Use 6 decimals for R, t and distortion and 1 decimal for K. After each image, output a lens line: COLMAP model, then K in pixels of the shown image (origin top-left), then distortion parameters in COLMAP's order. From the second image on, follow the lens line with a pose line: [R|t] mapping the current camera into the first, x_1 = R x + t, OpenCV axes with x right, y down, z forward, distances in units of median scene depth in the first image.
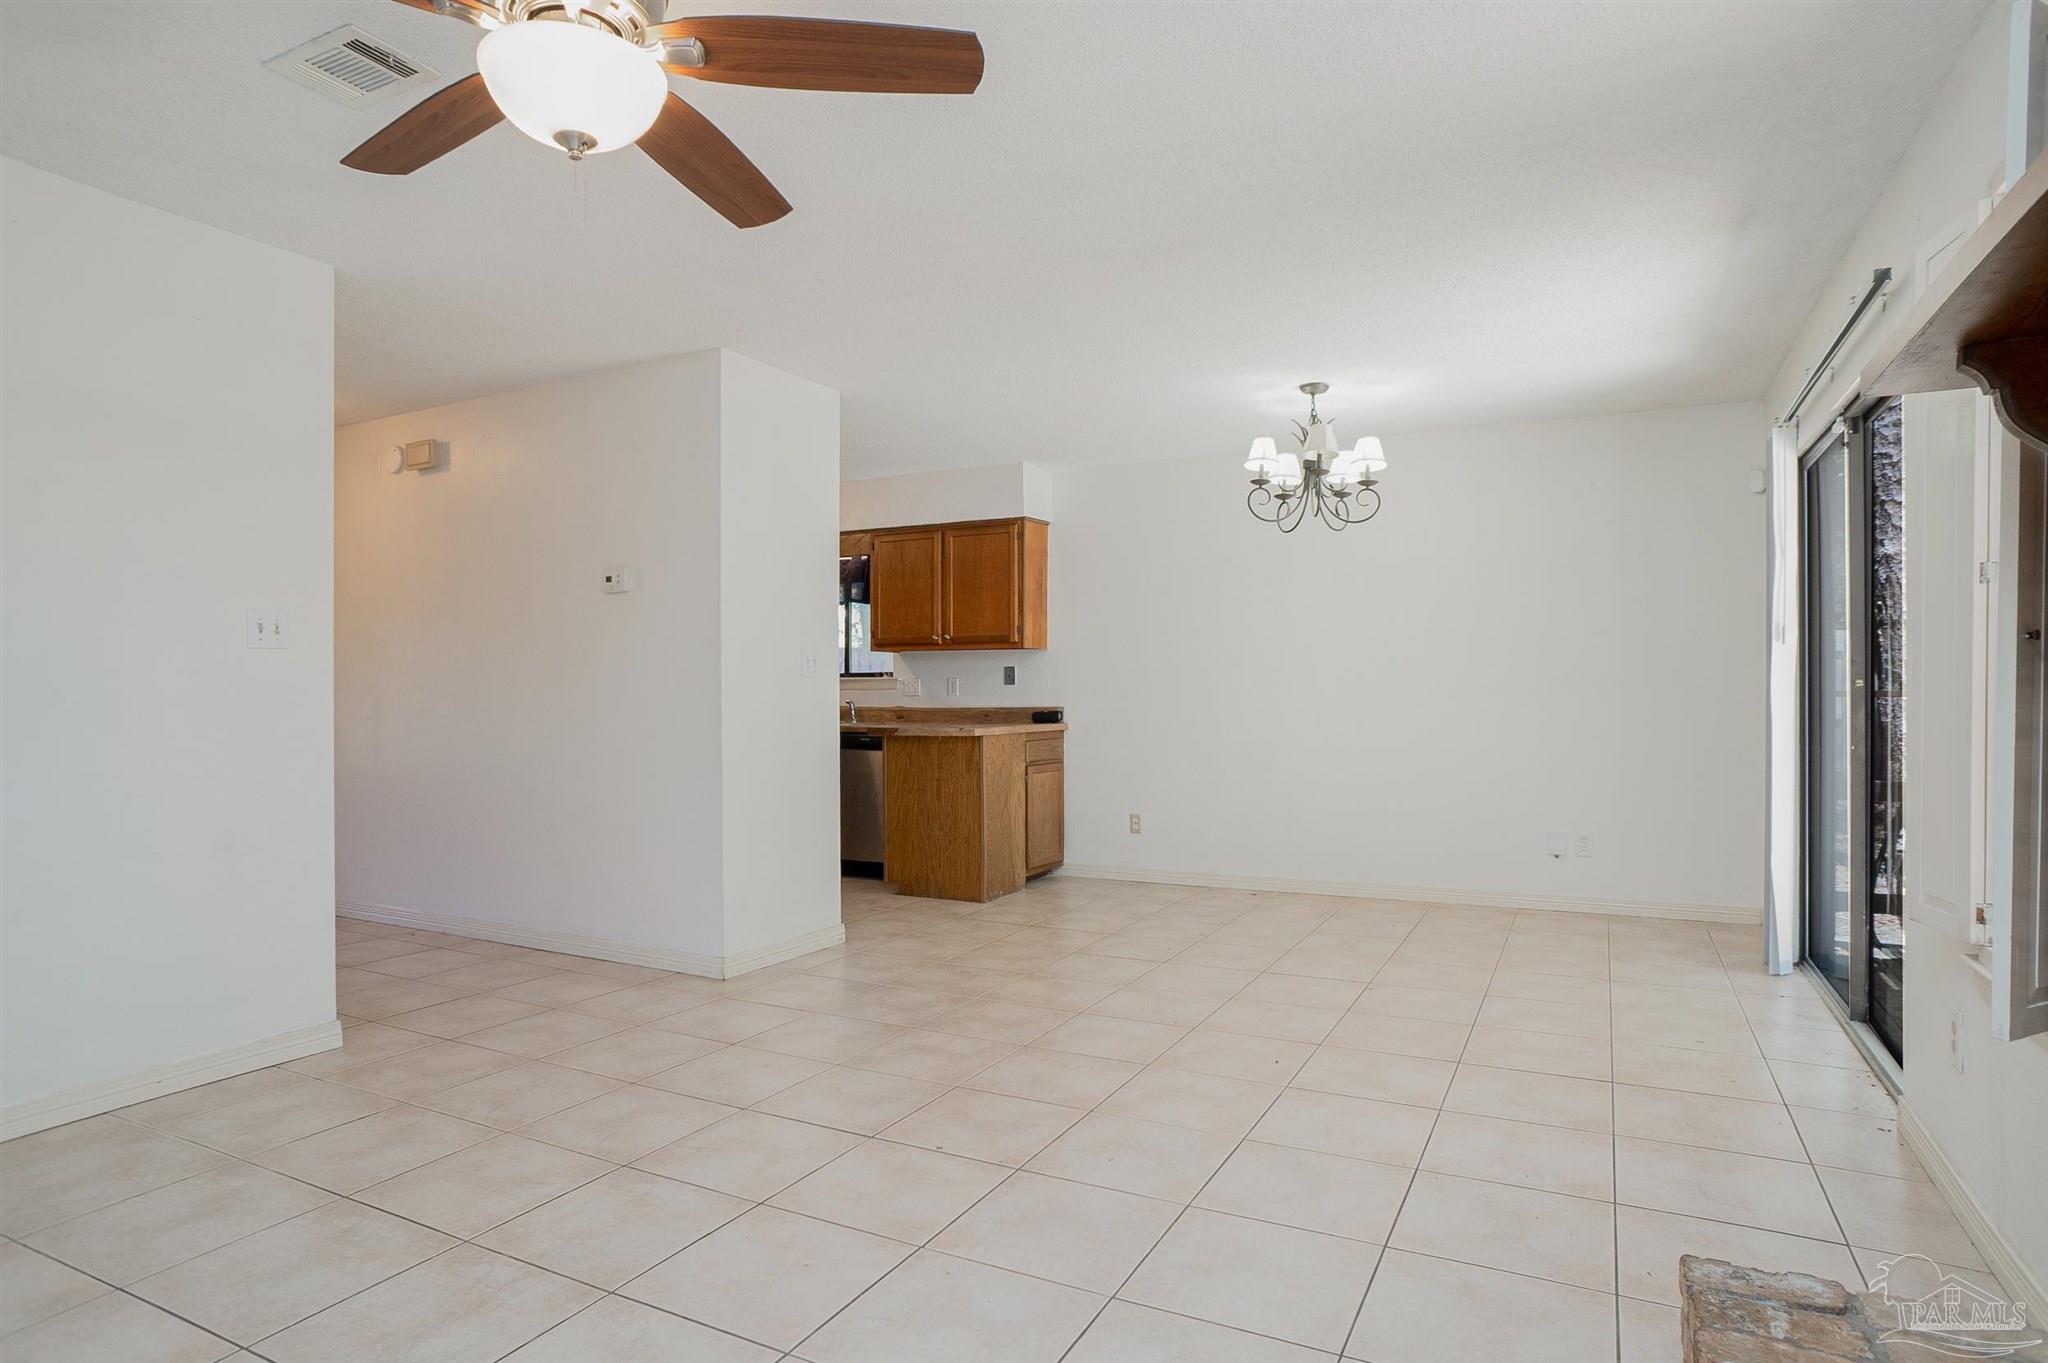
lens RADIAL K [[1135.4, 0, 1057.1], [0, 1135.4, 698.1], [0, 0, 1]] dist [-0.065420, 0.046888]
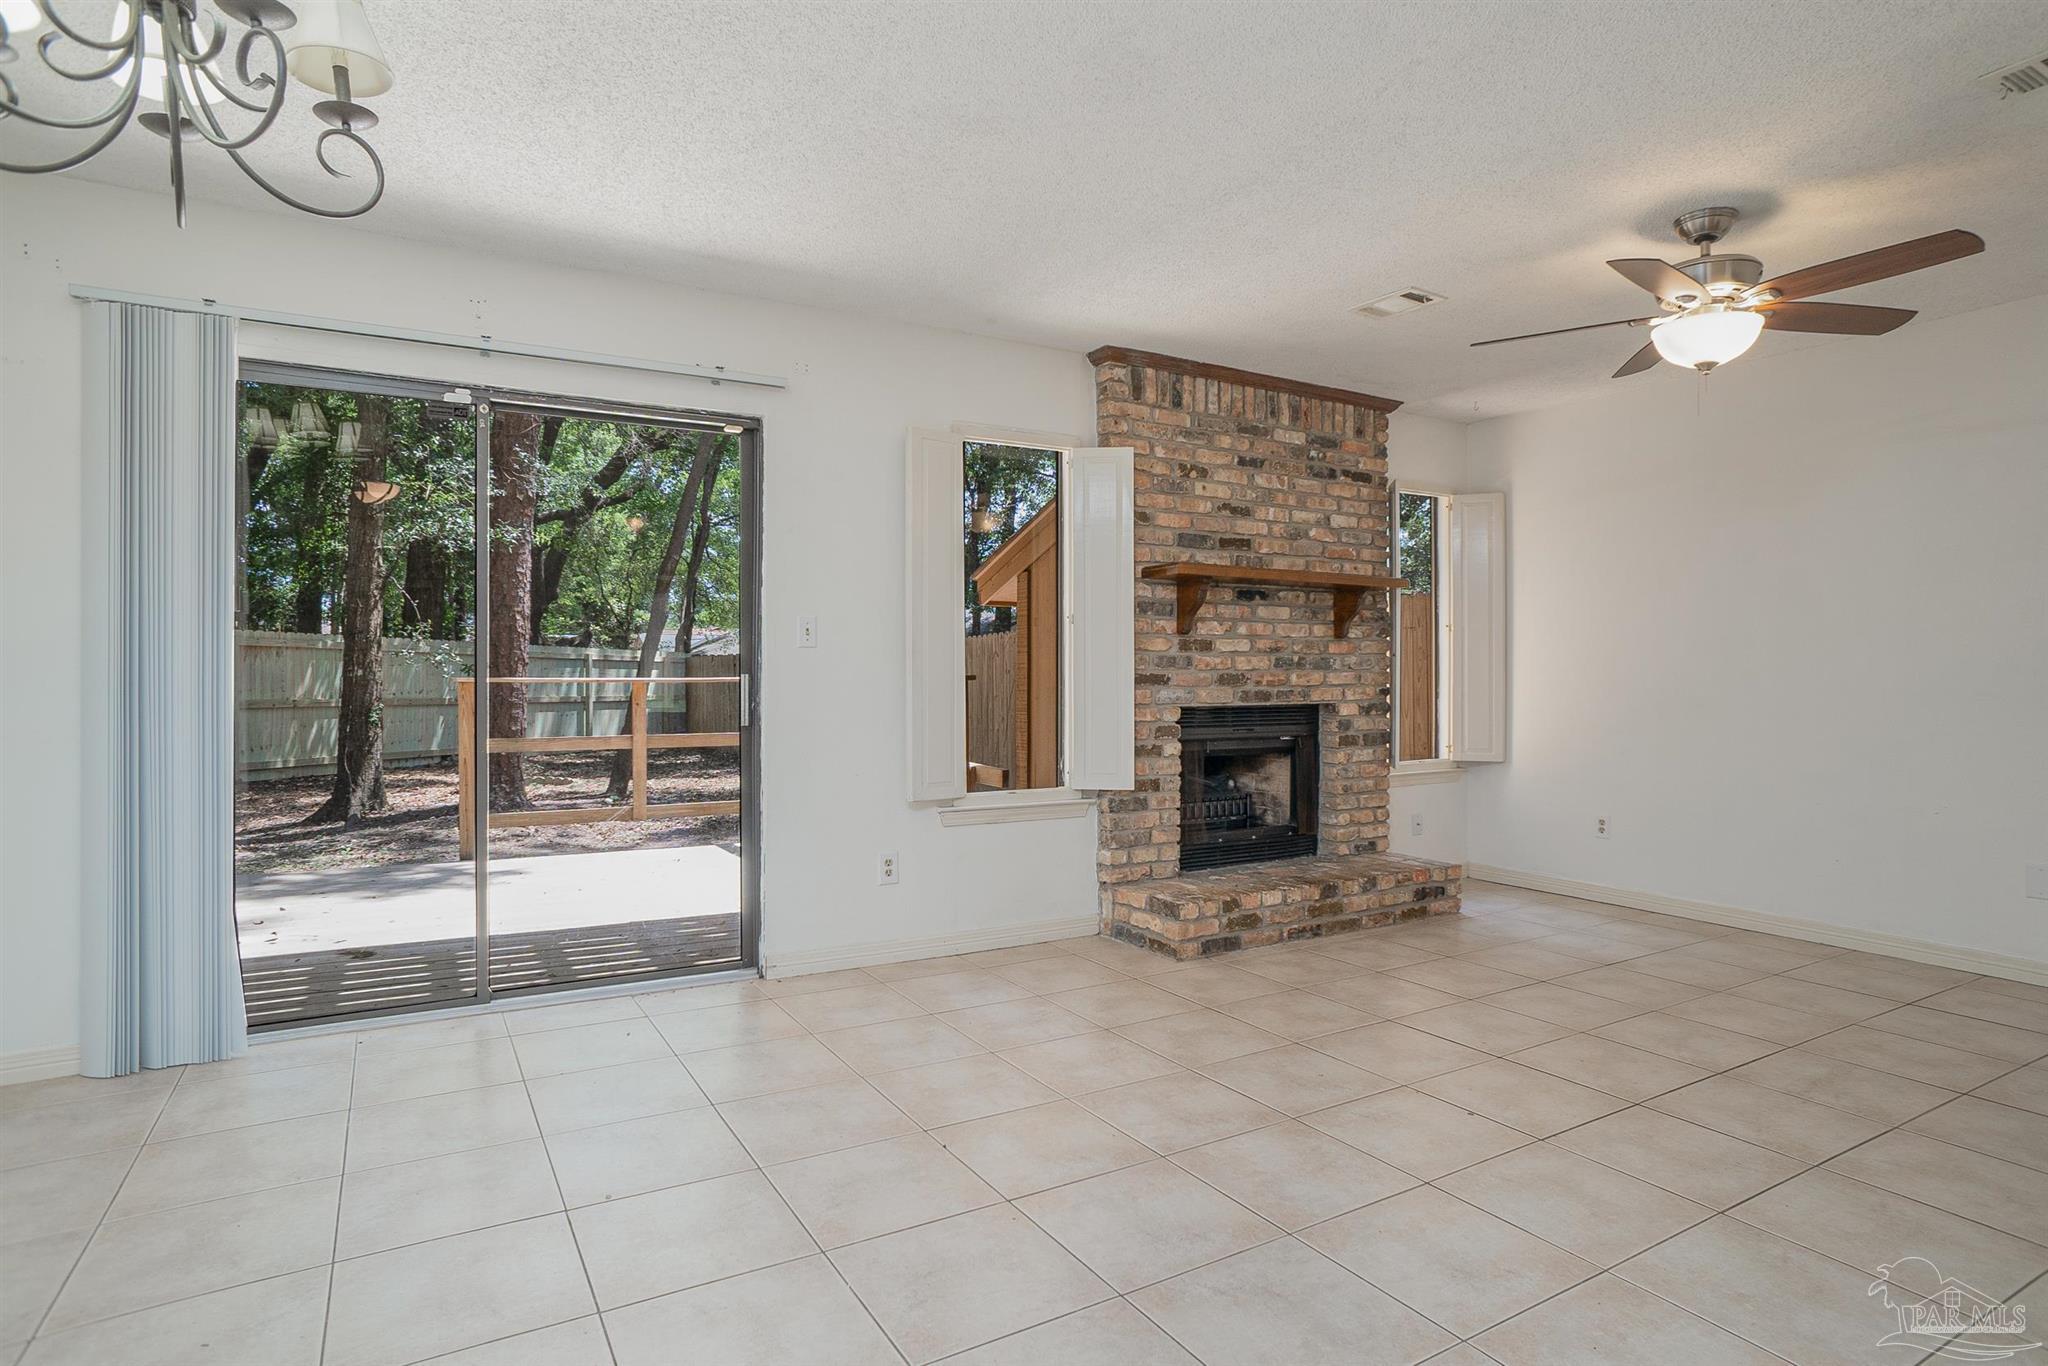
lens RADIAL K [[1091.7, 0, 1034.7], [0, 1091.7, 674.7], [0, 0, 1]] dist [-0.060846, 0.040126]
pose [[-0.839030, 0.002412, 0.544080, -0.146351], [0.005002, 0.999982, 0.003281, -0.003547], [-0.544062, 0.005474, -0.839027, 0.957818]]
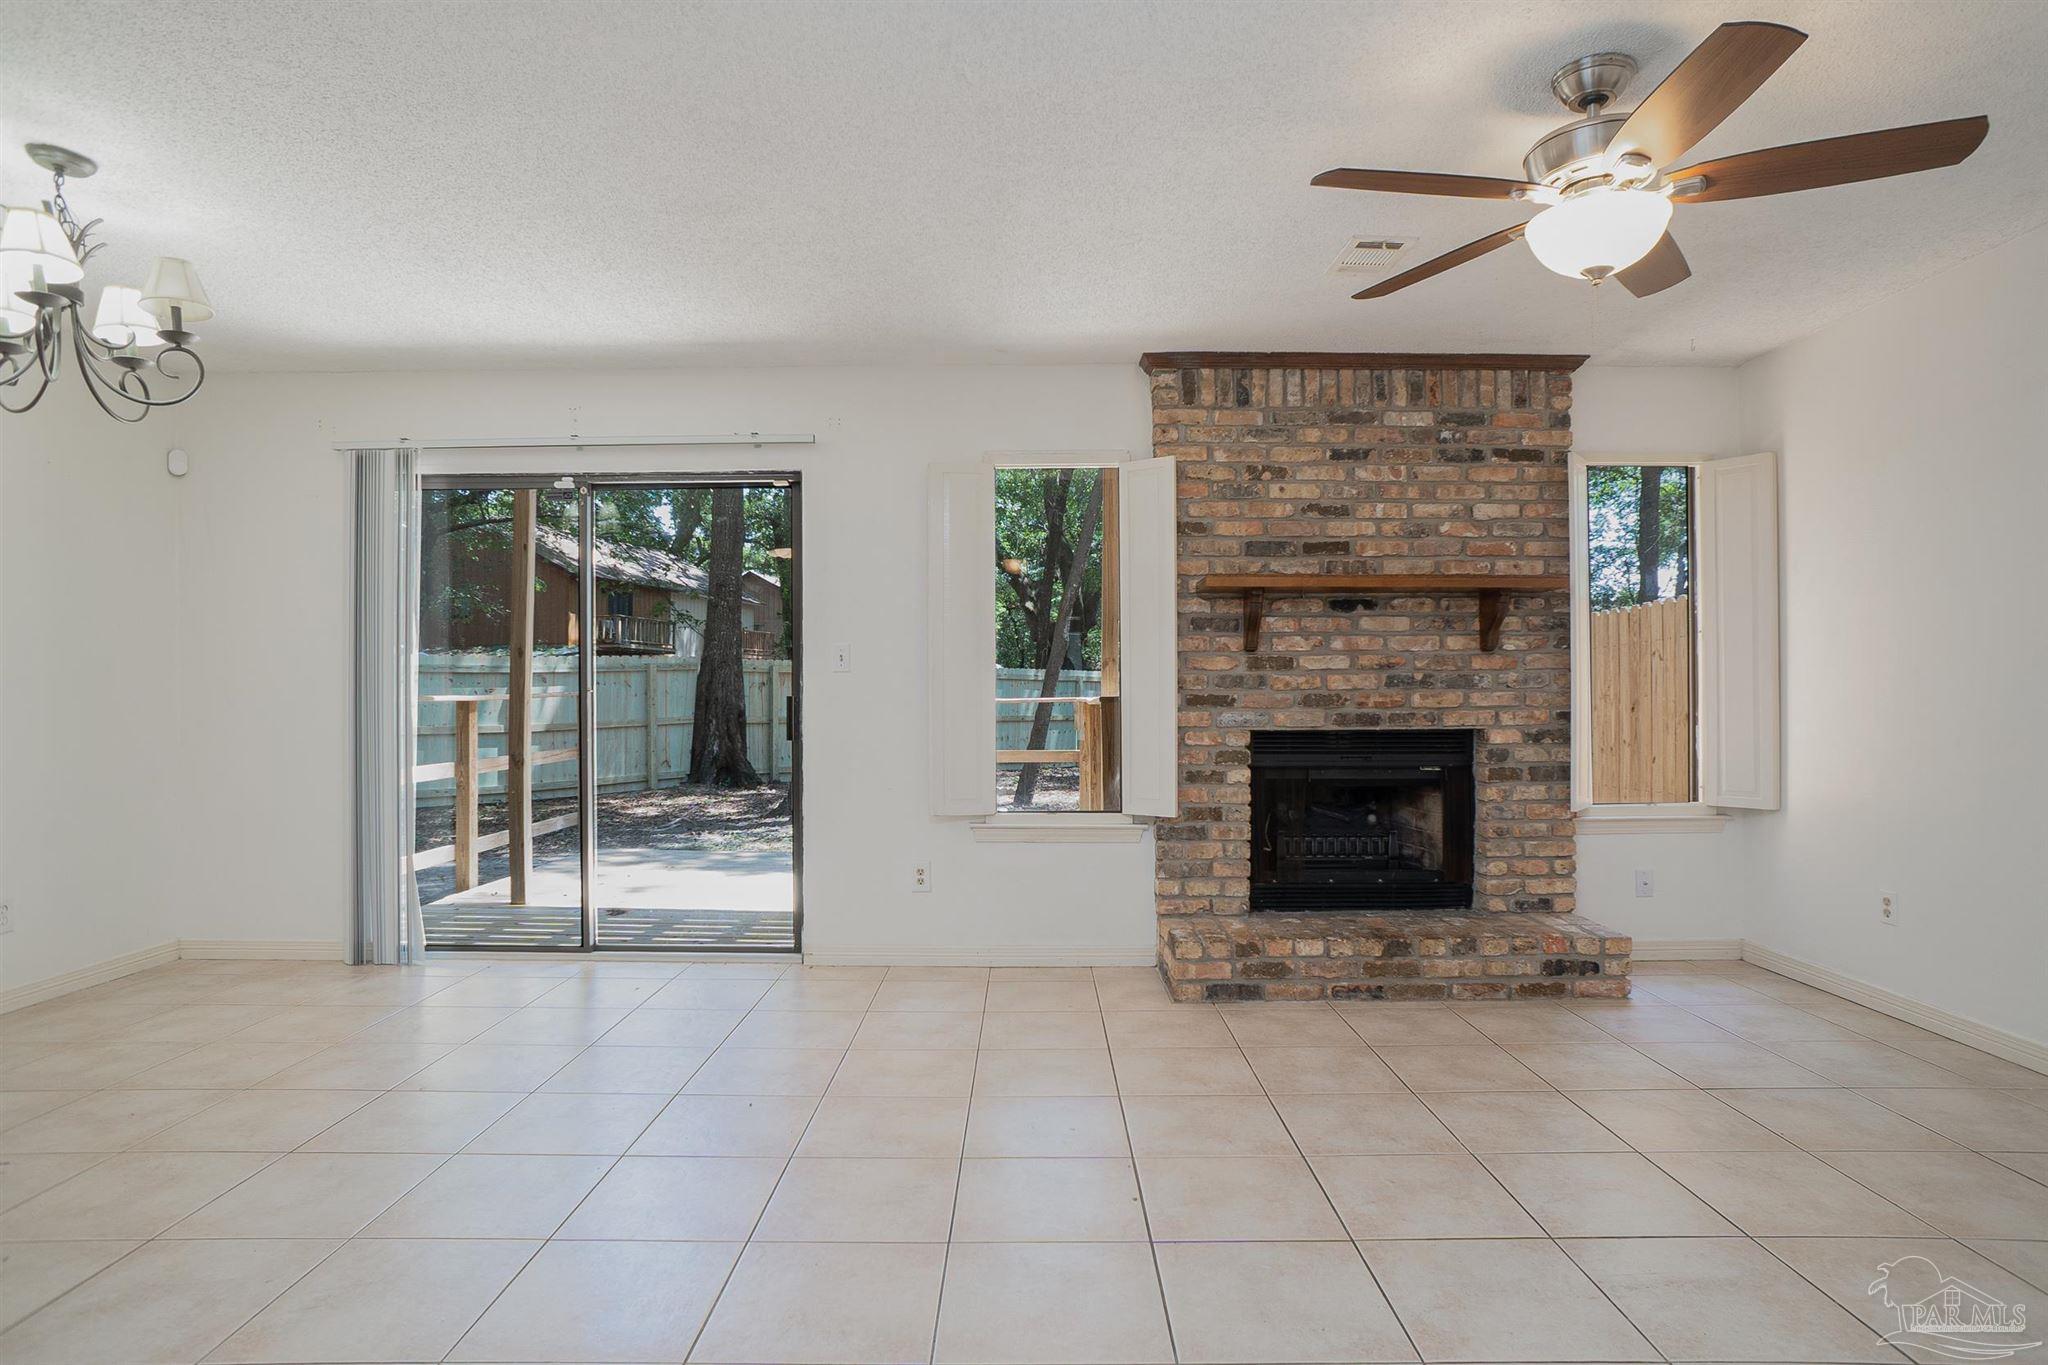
lens RADIAL K [[1099.9, 0, 1023.8], [0, 1099.9, 691.5], [0, 0, 1]] dist [-0.047183, 0.000034]
pose [[-0.442297, 0.008974, 0.896824, -0.402104], [0.008231, 0.999948, -0.005946, 0.000095], [-0.896831, 0.004752, -0.442348, 0.687128]]
